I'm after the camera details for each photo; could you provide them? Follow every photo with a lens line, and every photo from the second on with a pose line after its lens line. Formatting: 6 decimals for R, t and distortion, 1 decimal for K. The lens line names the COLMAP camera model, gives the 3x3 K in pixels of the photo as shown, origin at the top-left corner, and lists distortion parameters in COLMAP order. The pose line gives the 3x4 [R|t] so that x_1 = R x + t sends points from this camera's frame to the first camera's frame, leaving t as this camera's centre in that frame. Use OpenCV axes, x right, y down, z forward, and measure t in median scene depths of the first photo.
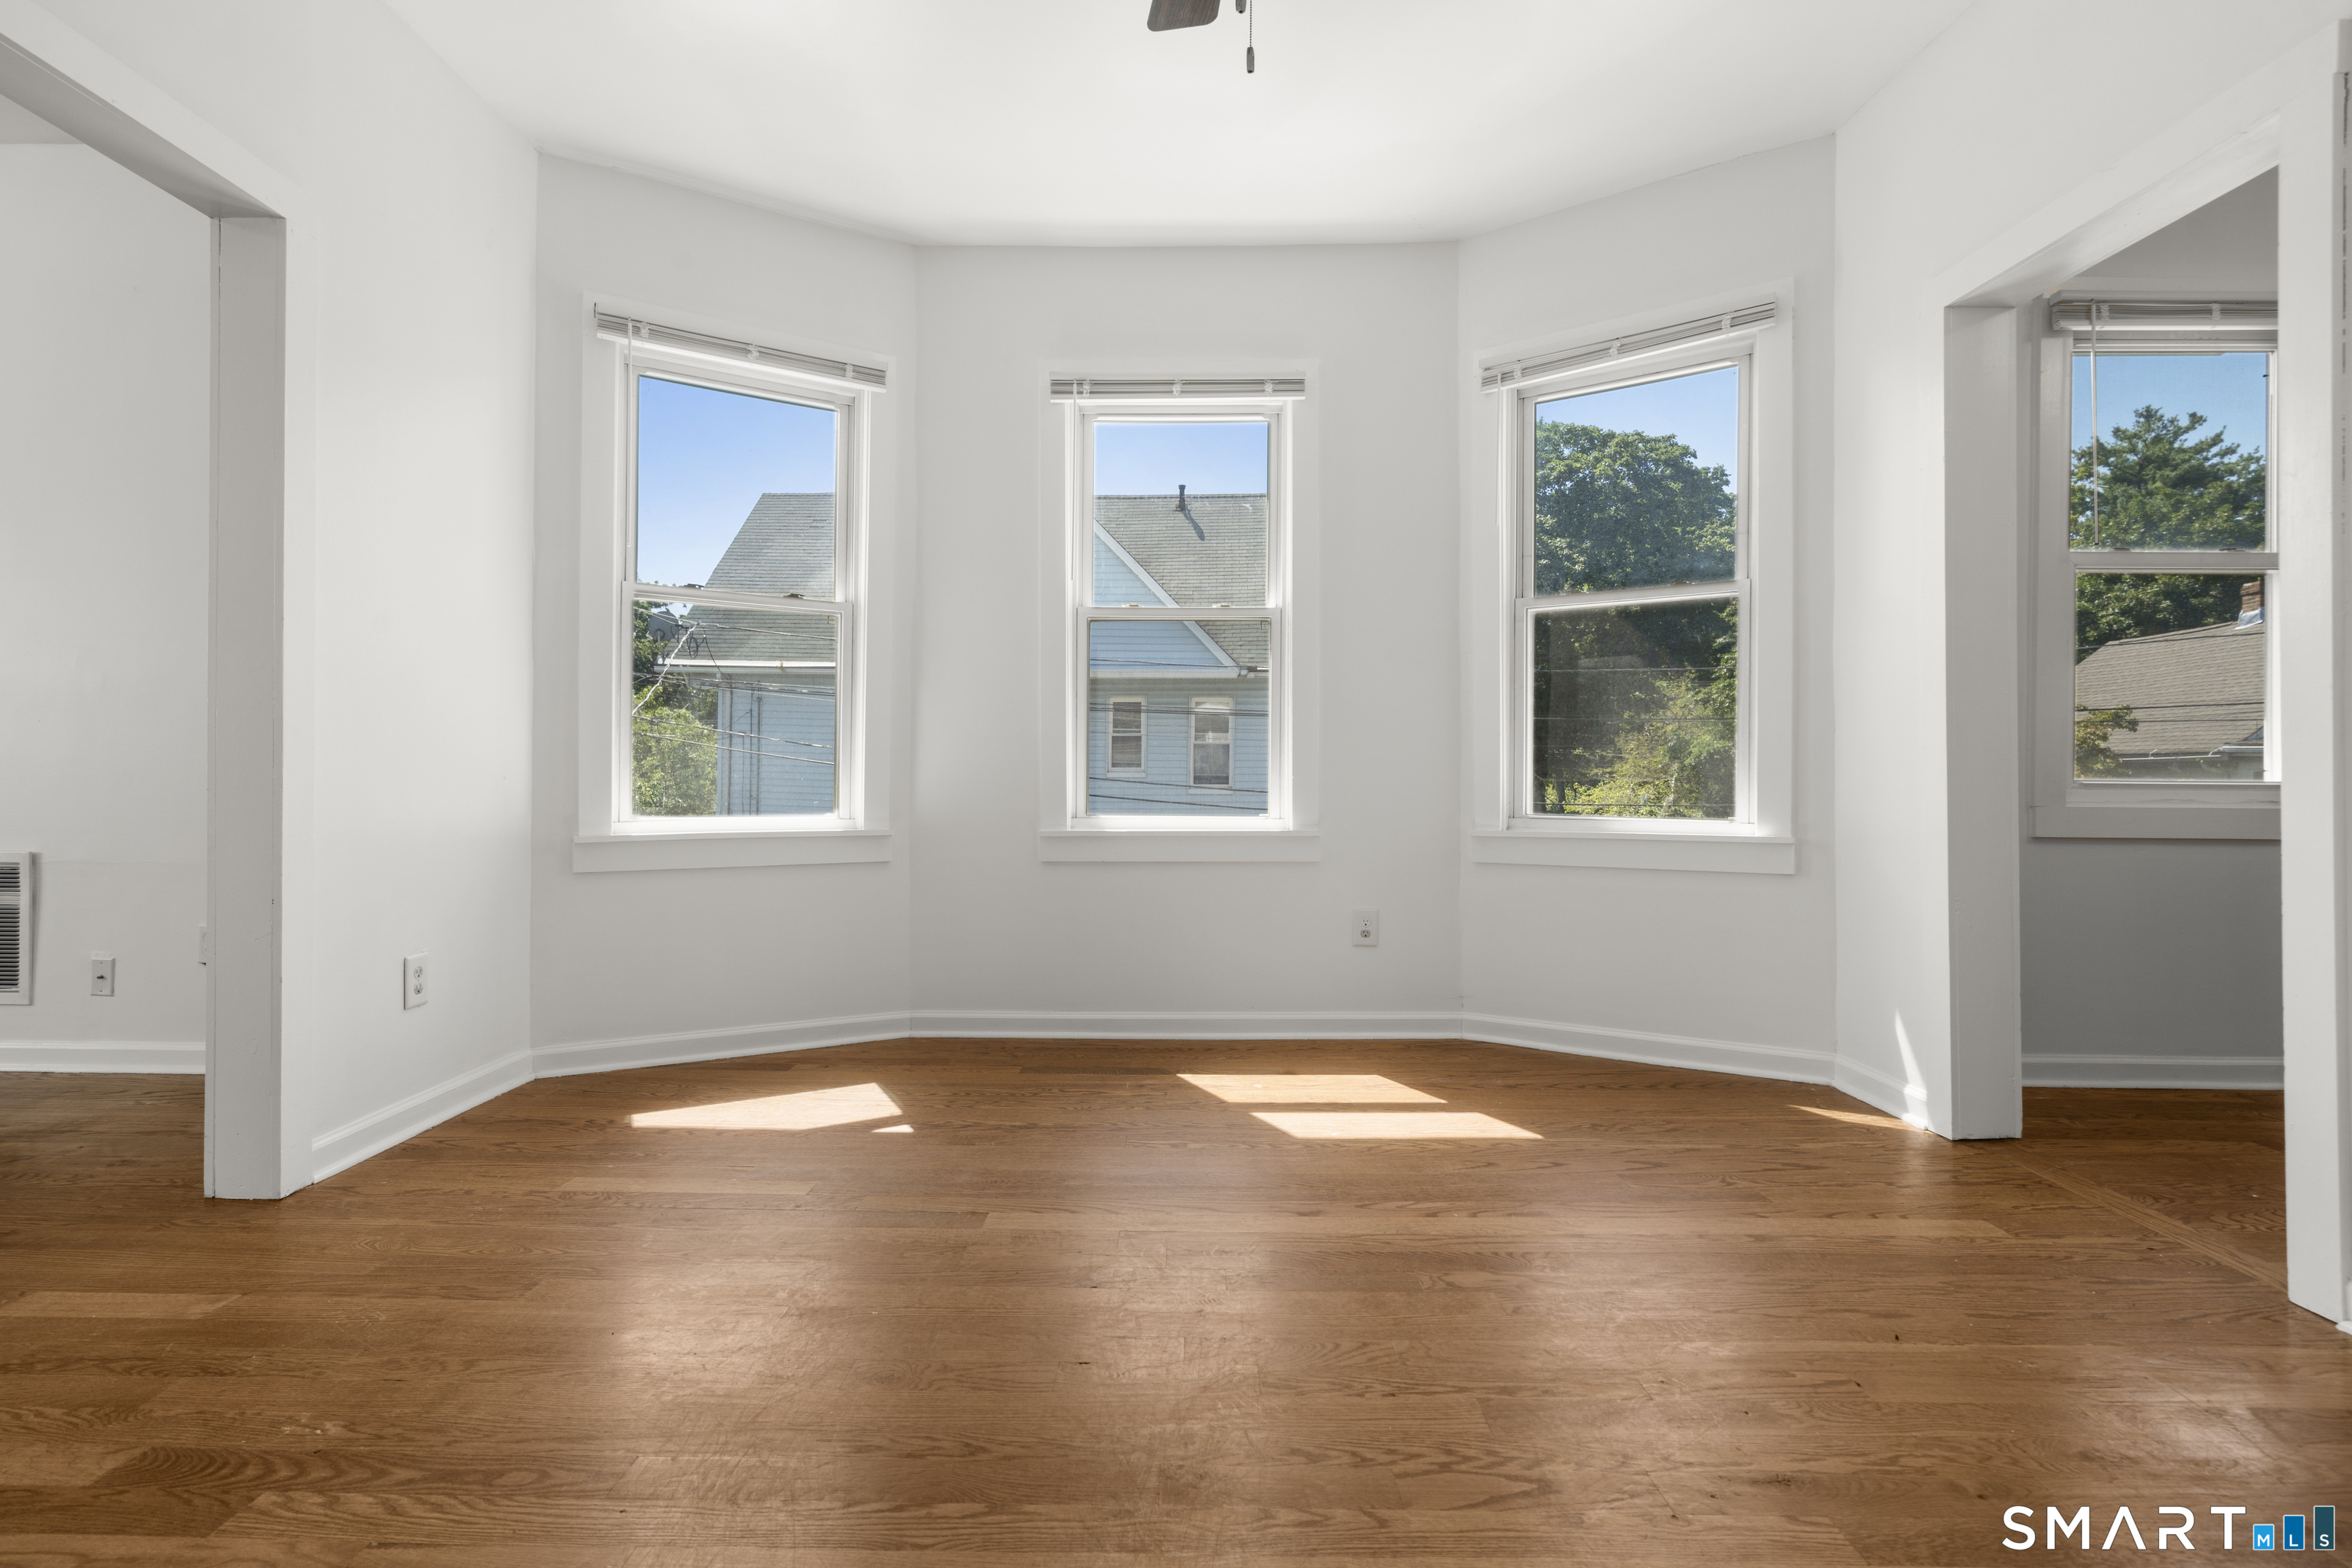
lens RADIAL K [[1103.5, 0, 1176.0], [0, 1103.5, 784.0], [0, 0, 1]] dist [-0.026943, 0.000330]
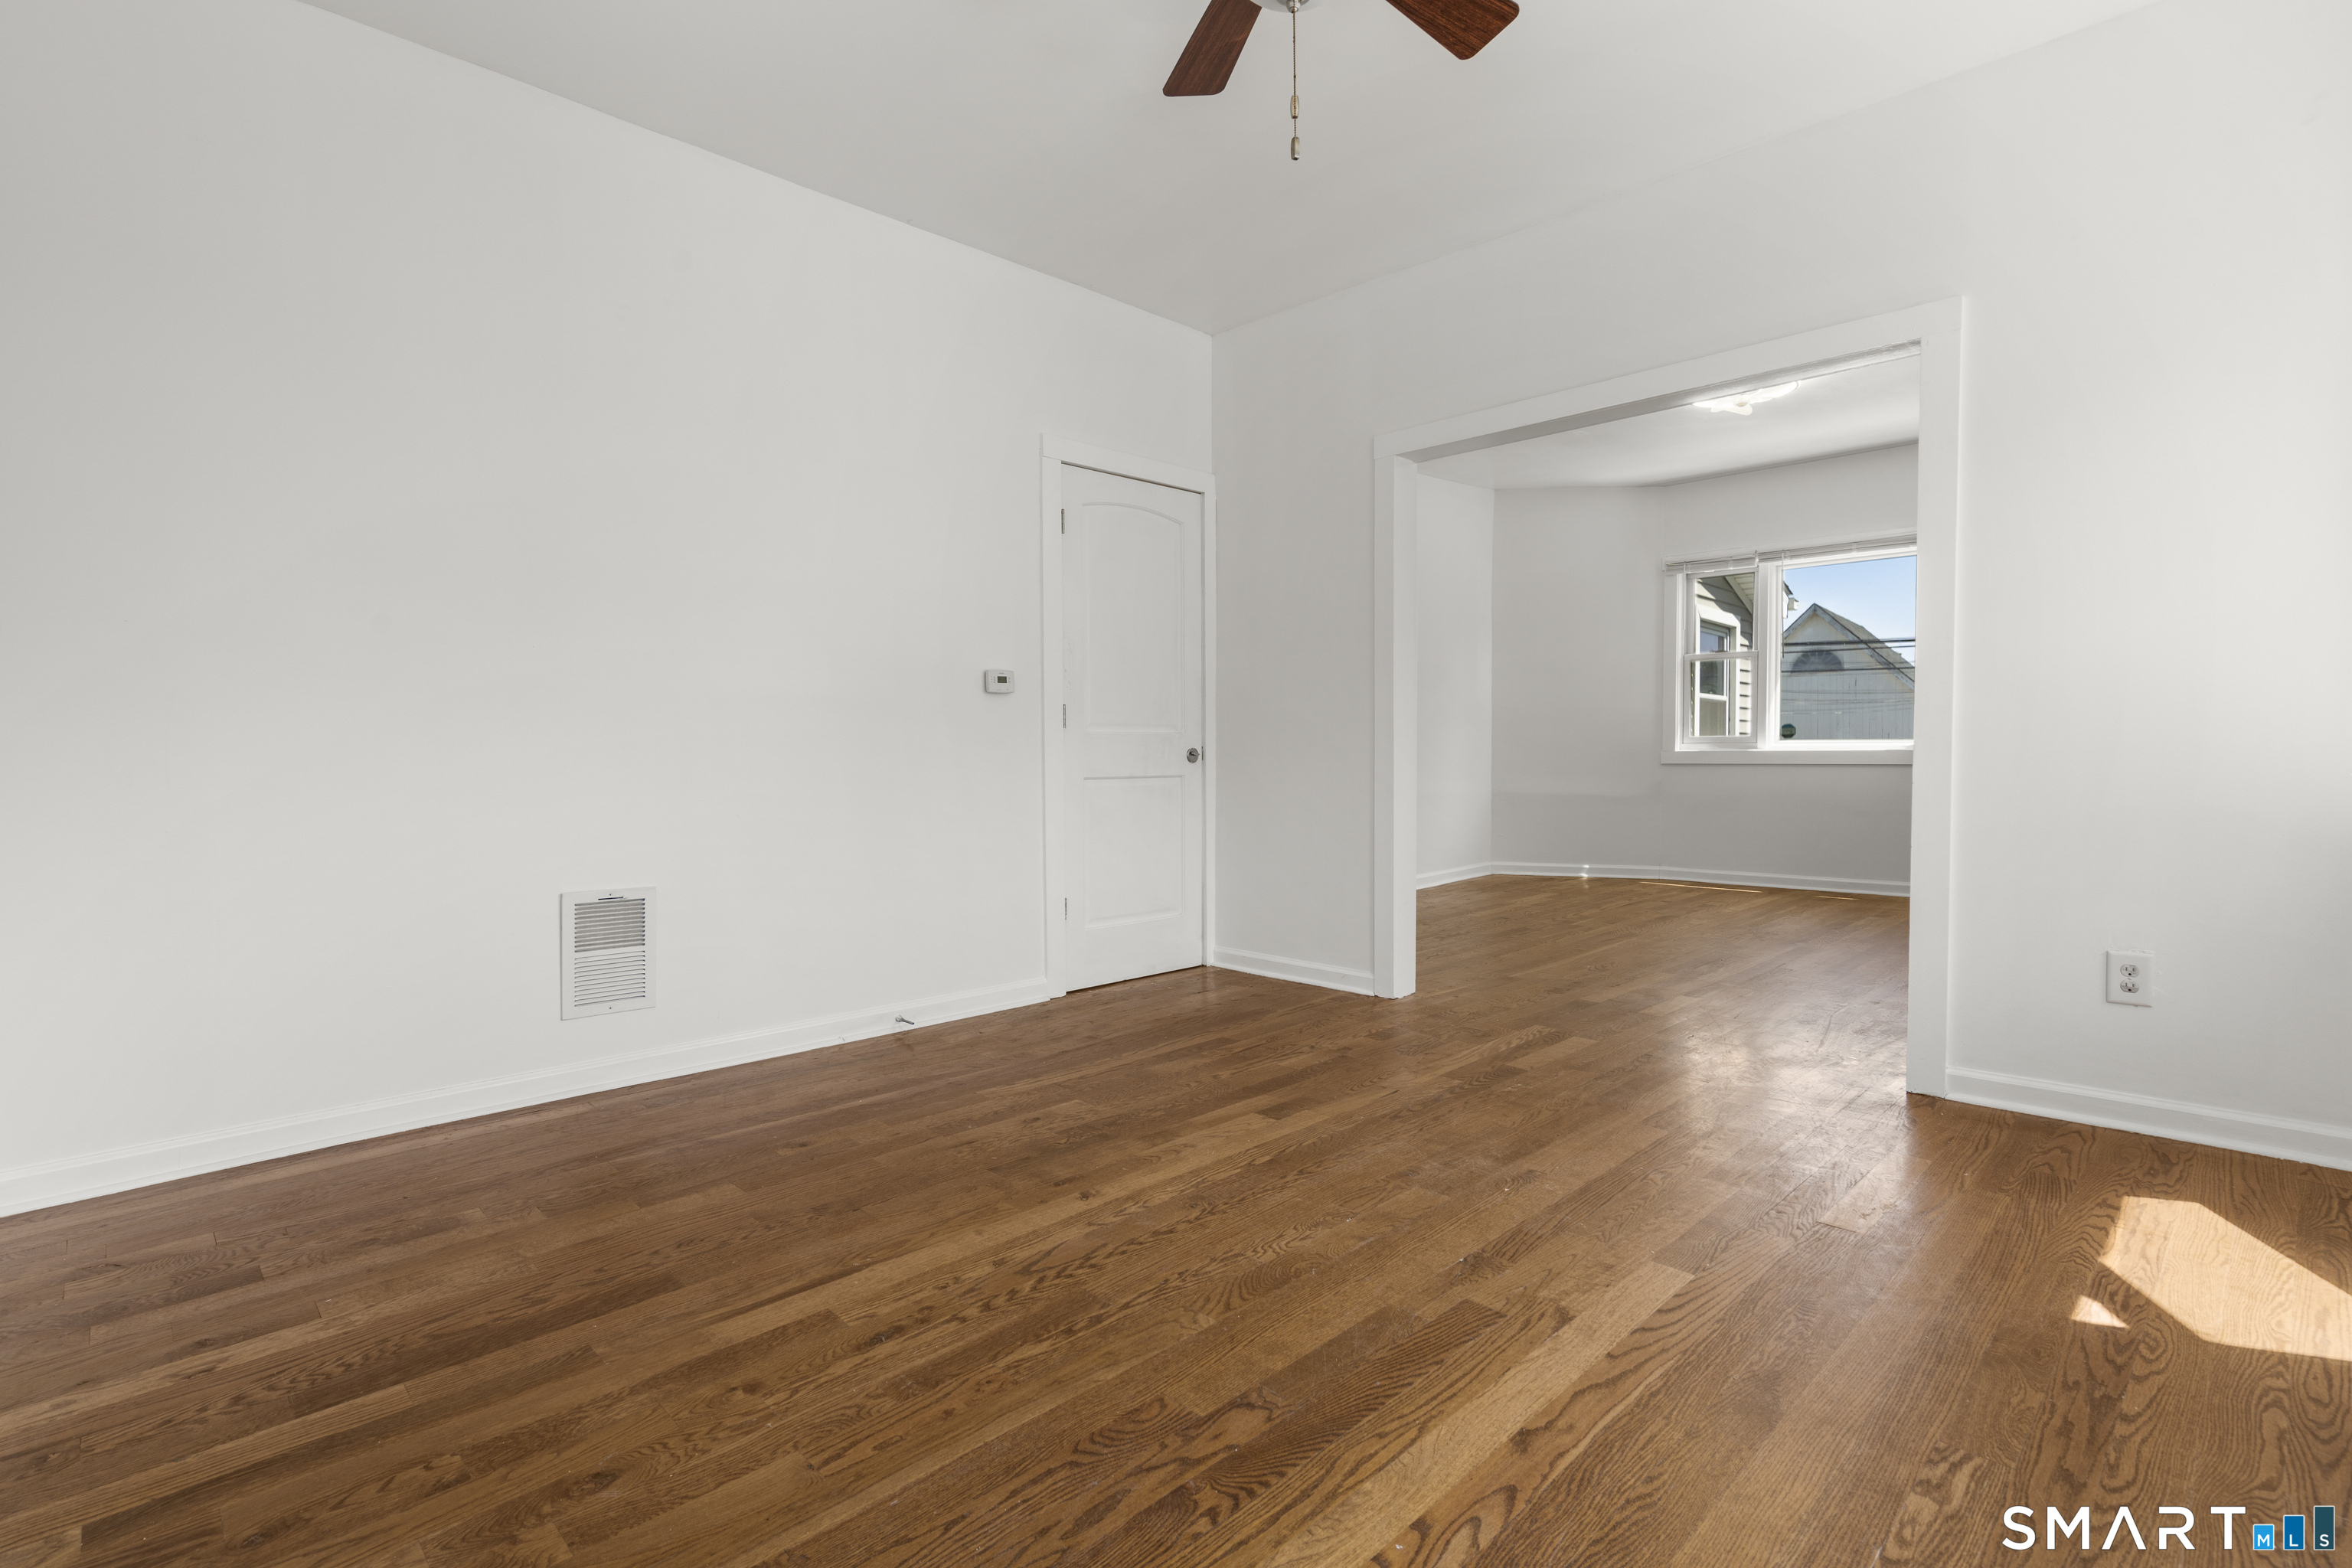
lens RADIAL K [[1103.5, 0, 1176.0], [0, 1103.5, 784.0], [0, 0, 1]] dist [-0.026943, 0.000330]
pose [[-0.704937, 0.026340, -0.708780, 0.717222], [0.001915, 0.999377, 0.035235, -0.039140], [0.709267, 0.023481, -0.704549, 1.267417]]
